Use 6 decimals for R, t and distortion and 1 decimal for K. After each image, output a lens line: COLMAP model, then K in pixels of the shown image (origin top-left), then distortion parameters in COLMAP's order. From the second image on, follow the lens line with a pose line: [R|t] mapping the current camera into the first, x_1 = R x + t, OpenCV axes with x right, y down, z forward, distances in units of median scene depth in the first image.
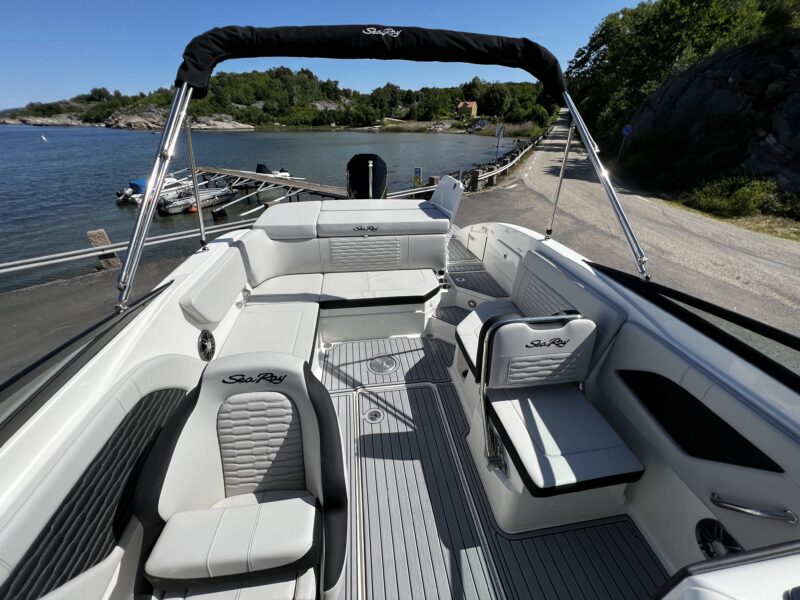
lens RADIAL K [[320.8, 0, 398.1], [0, 320.8, 297.4], [0, 0, 1]] dist [-0.001990, 0.000005]
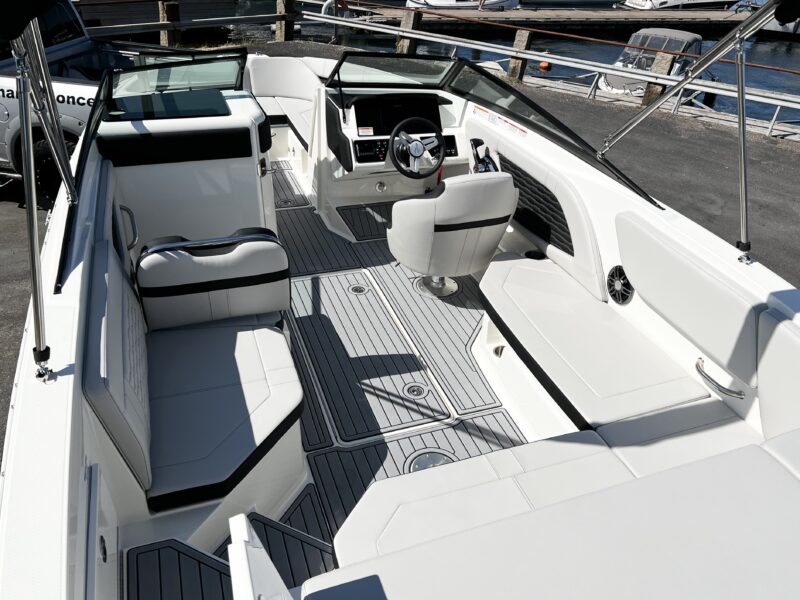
lens RADIAL K [[640.4, 0, 409.1], [0, 640.4, 303.4], [0, 0, 1]] dist [0.068190, -0.124997]
pose [[-0.974790, 0.065390, -0.213326, 0.196461], [-0.158027, 0.472630, 0.866976, -0.816293], [0.157516, 0.878831, -0.450382, 1.186496]]
